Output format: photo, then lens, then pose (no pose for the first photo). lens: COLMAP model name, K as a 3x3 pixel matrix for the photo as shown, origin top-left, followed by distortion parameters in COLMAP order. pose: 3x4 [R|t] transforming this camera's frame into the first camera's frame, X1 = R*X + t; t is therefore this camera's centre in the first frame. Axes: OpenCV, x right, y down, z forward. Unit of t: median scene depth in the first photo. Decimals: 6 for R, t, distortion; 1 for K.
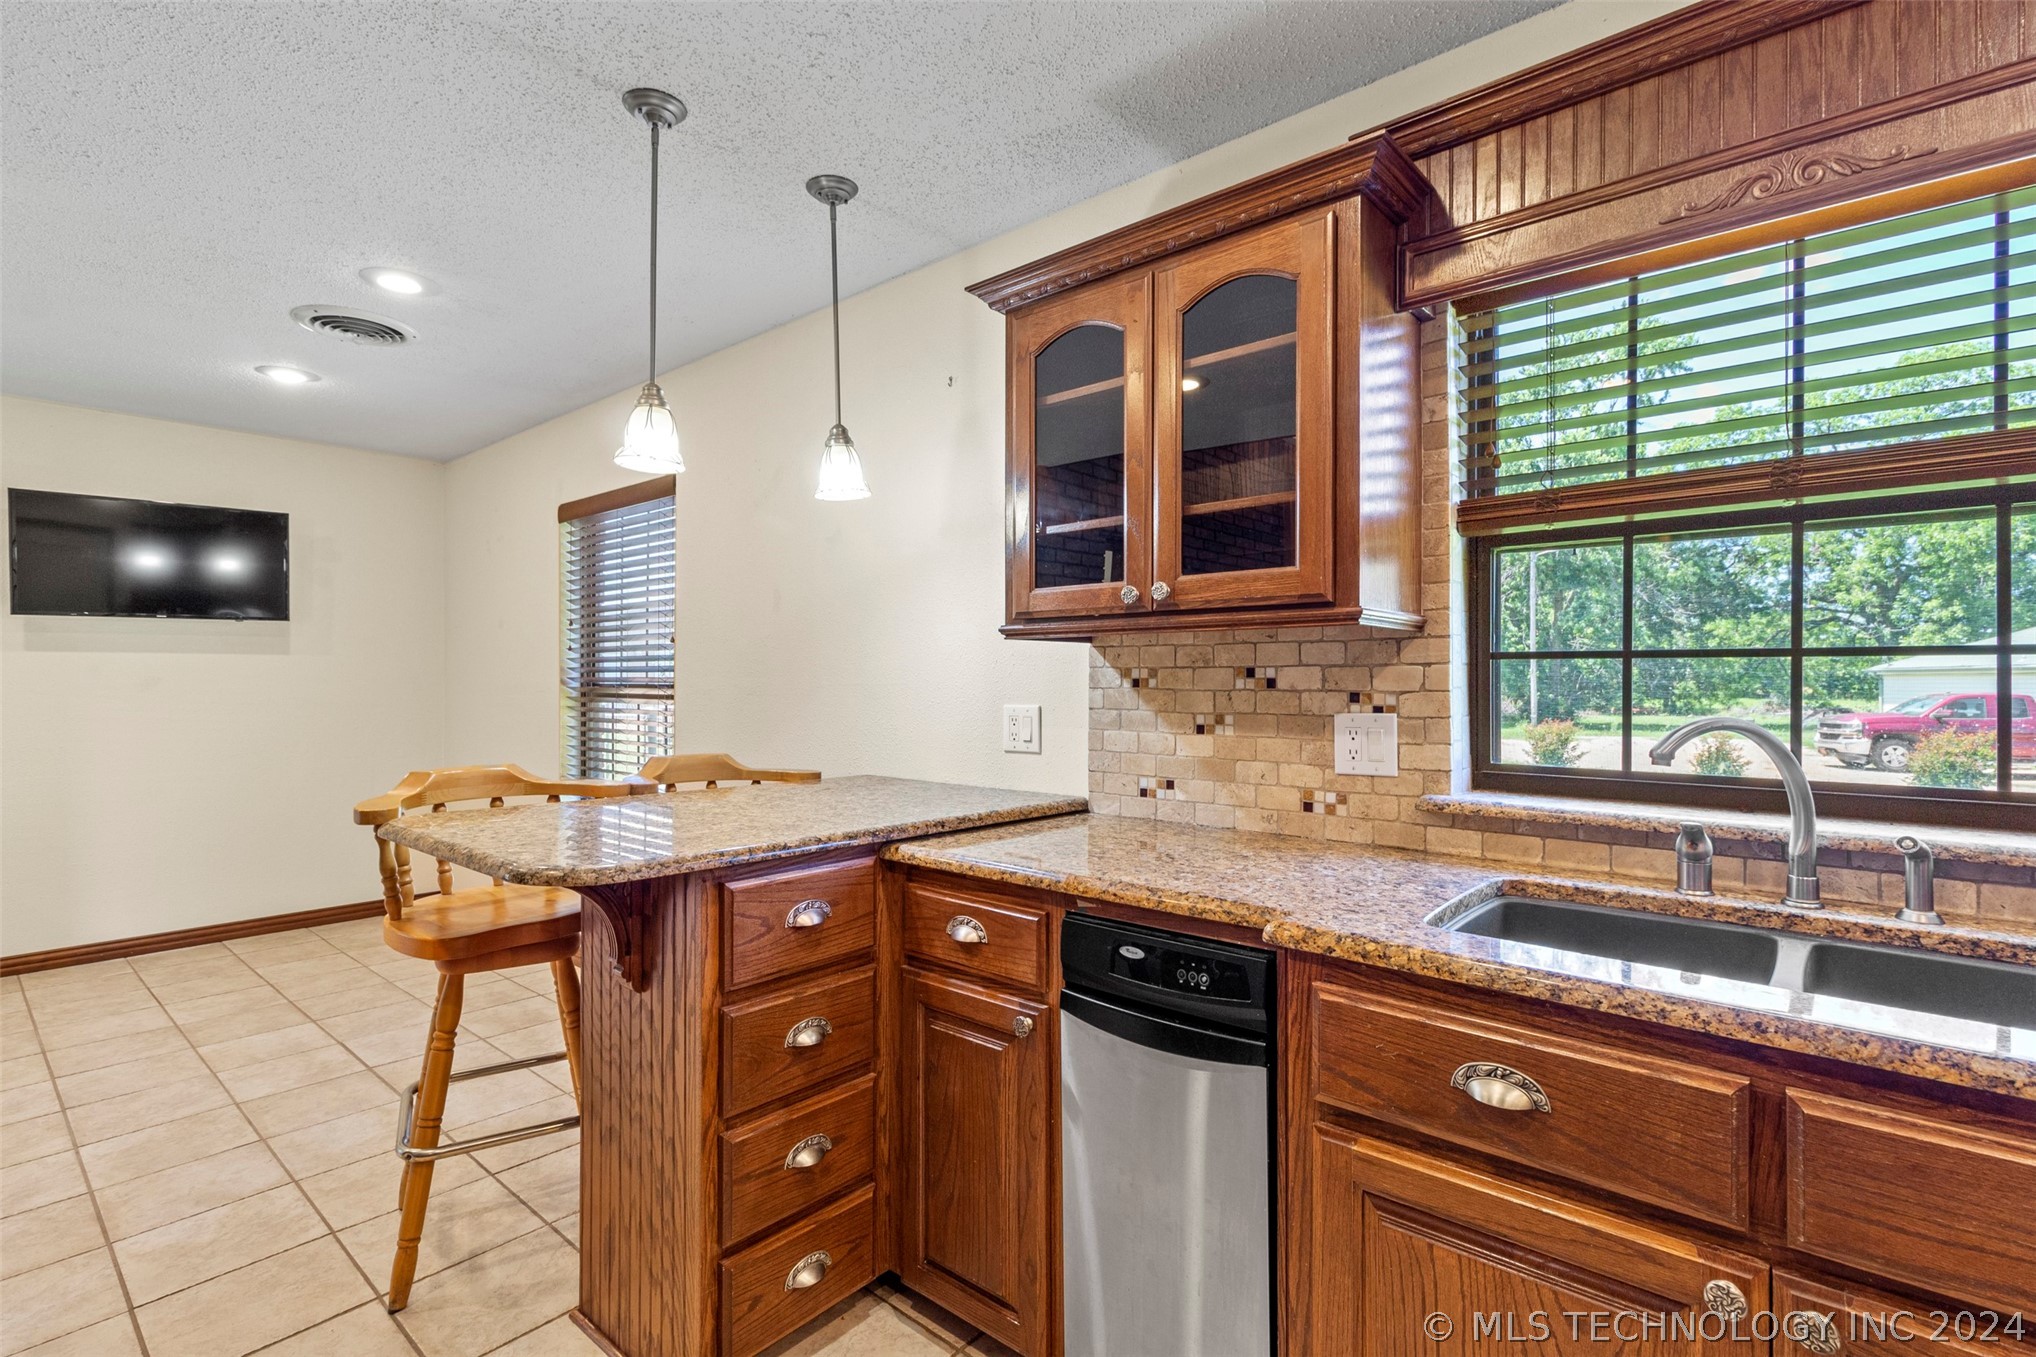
lens RADIAL K [[952.5, 0, 1024.7], [0, 952.5, 677.0], [0, 0, 1]] dist [0.003687, -0.000867]
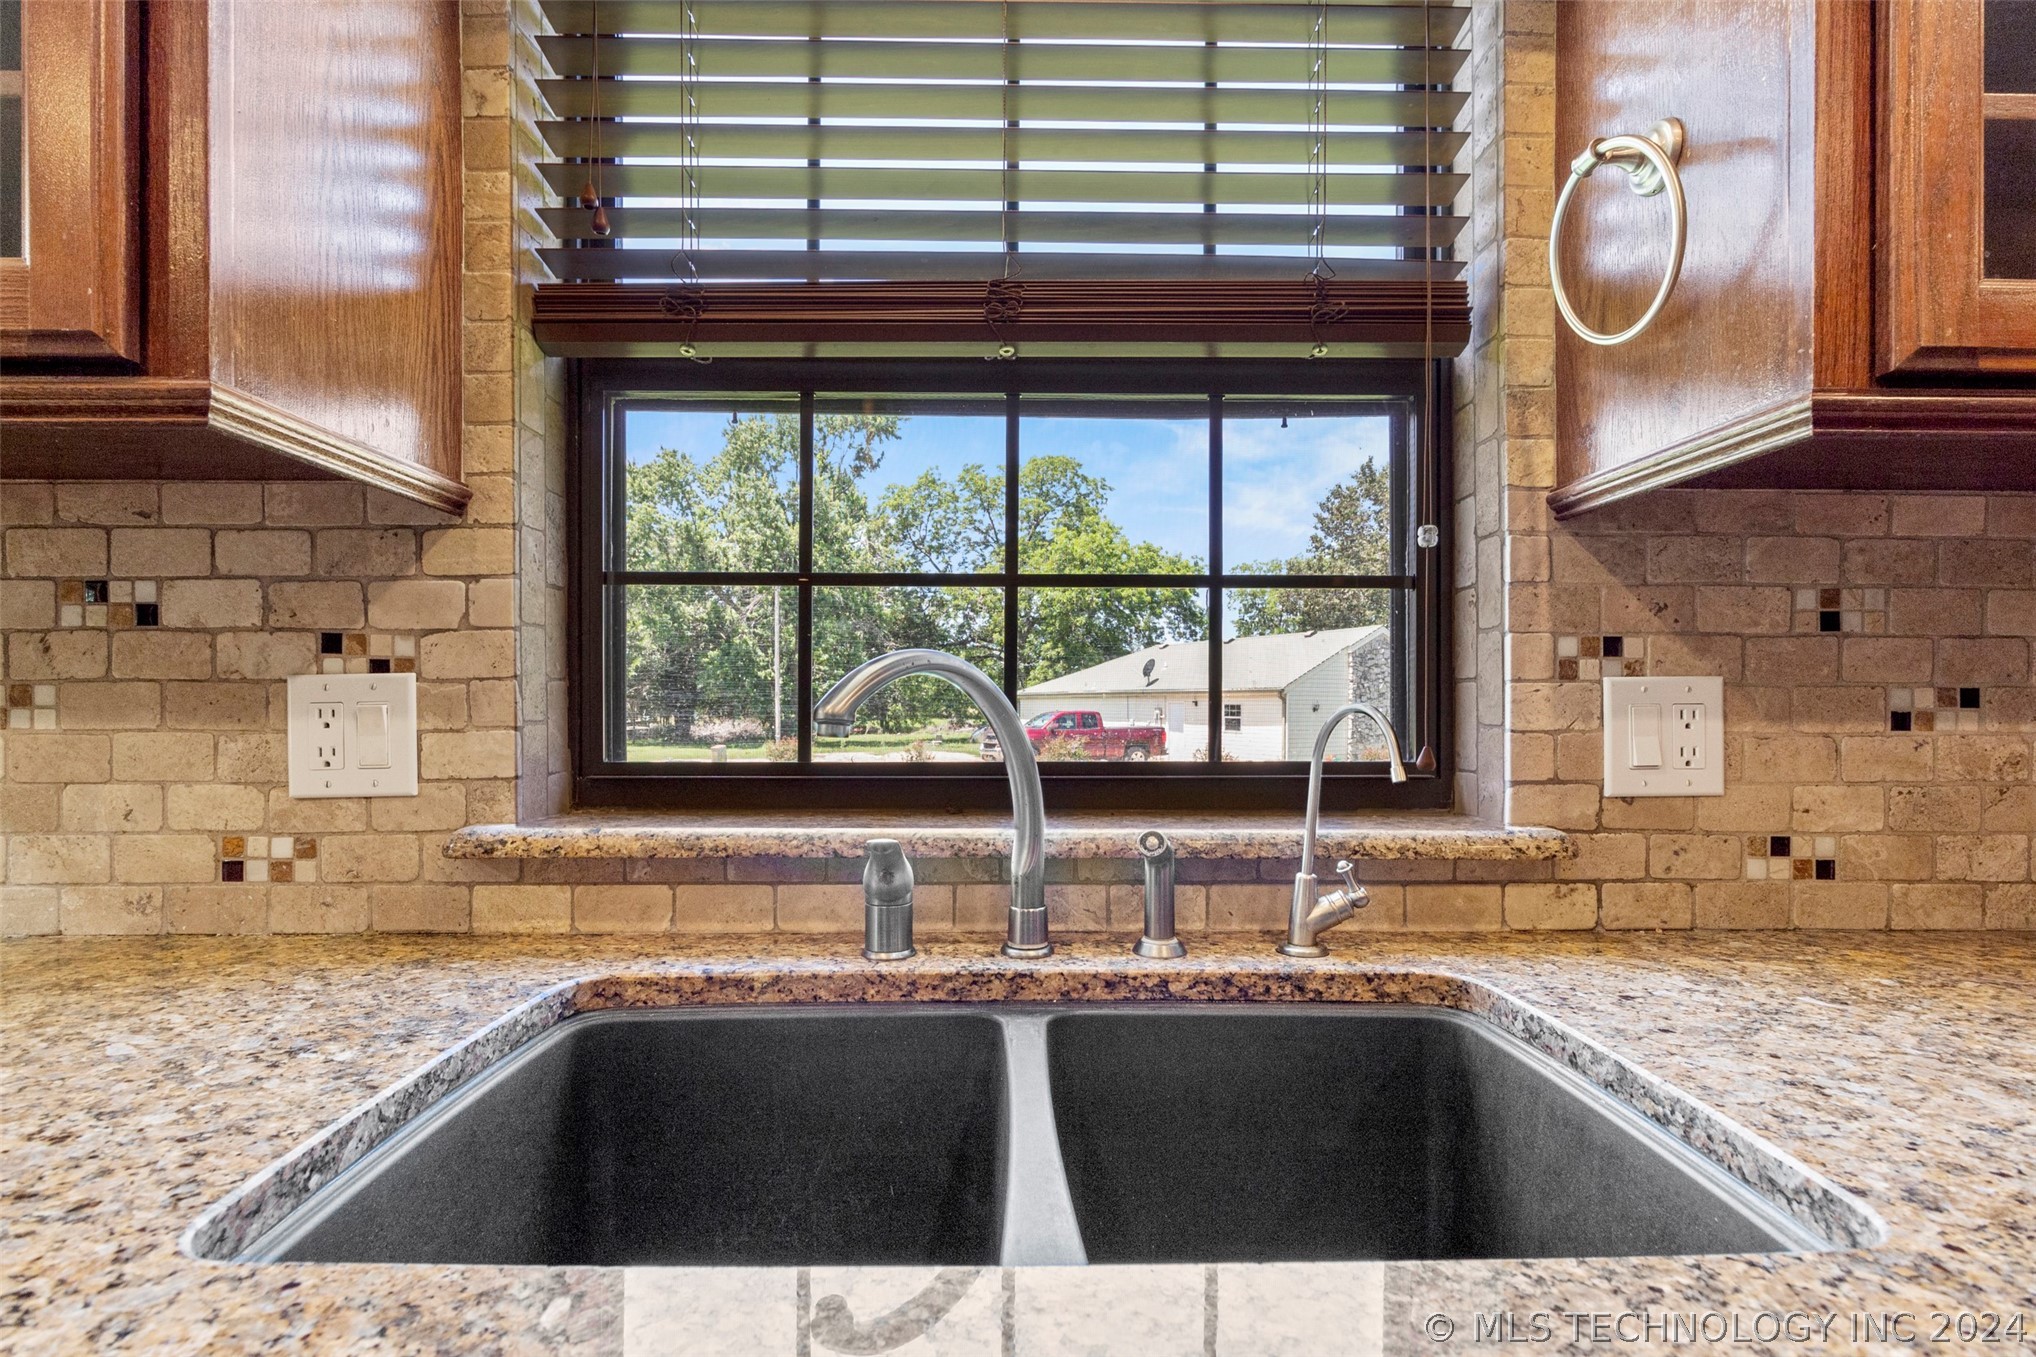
lens RADIAL K [[952.5, 0, 1016.1], [0, 952.5, 695.9], [0, 0, 1]] dist [0.003687, -0.000867]
pose [[0.744470, 0.005021, 0.667637, 0.319486], [-0.000528, 0.999976, -0.006931, 0.060126], [-0.667655, 0.004807, 0.744455, 0.442909]]
